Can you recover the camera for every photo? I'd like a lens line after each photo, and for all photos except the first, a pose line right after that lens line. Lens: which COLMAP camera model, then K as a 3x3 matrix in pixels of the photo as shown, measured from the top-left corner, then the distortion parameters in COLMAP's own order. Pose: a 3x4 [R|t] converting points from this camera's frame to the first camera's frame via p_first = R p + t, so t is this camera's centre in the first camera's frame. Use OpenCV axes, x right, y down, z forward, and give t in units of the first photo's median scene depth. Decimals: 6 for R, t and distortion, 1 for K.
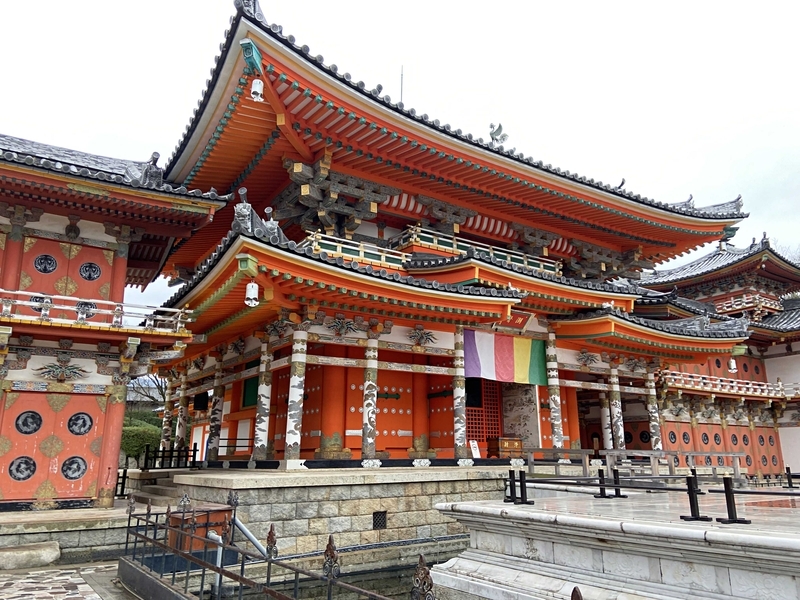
lens RADIAL K [[587.1, 0, 400.0], [0, 587.1, 300.0], [0, 0, 1]] dist [0.147896, -0.179050]
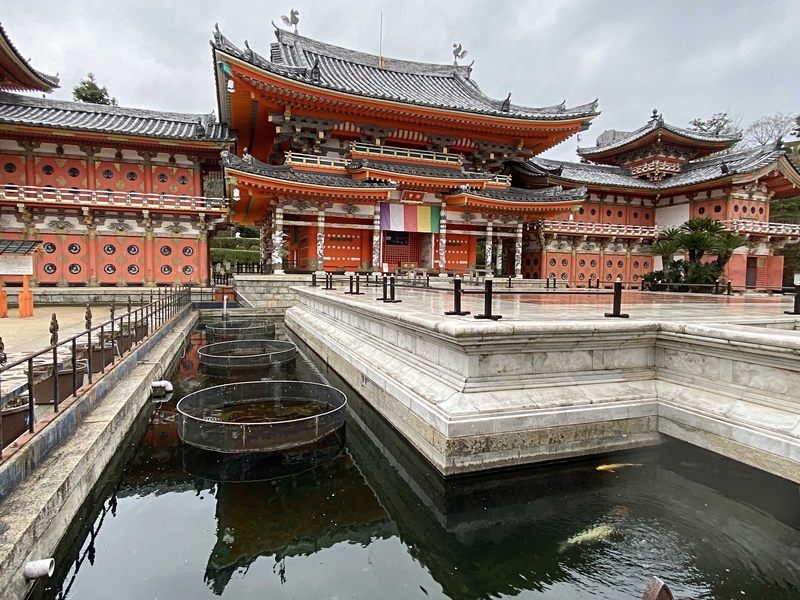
lens RADIAL K [[453.6, 0, 399.0], [0, 453.6, 293.8], [0, 0, 1]] dist [0.089145, -0.112770]
pose [[0.972534, 0.030415, -0.230765, 0.505550], [0.038799, 0.956372, 0.289565, -0.088206], [0.229504, -0.290565, 0.928924, -0.367055]]
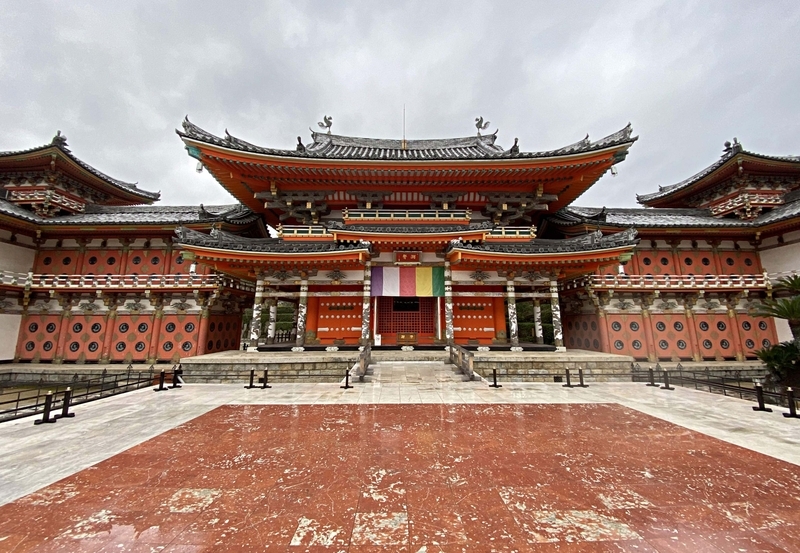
lens RADIAL K [[330.6, 0, 402.5], [0, 330.6, 250.2], [0, 0, 1]] dist [0.031288, -0.026664]
pose [[0.843287, -0.111878, -0.525690, 0.687997], [0.134222, 0.990941, 0.004420, 0.010703], [0.520434, -0.074286, 0.850664, 0.278022]]
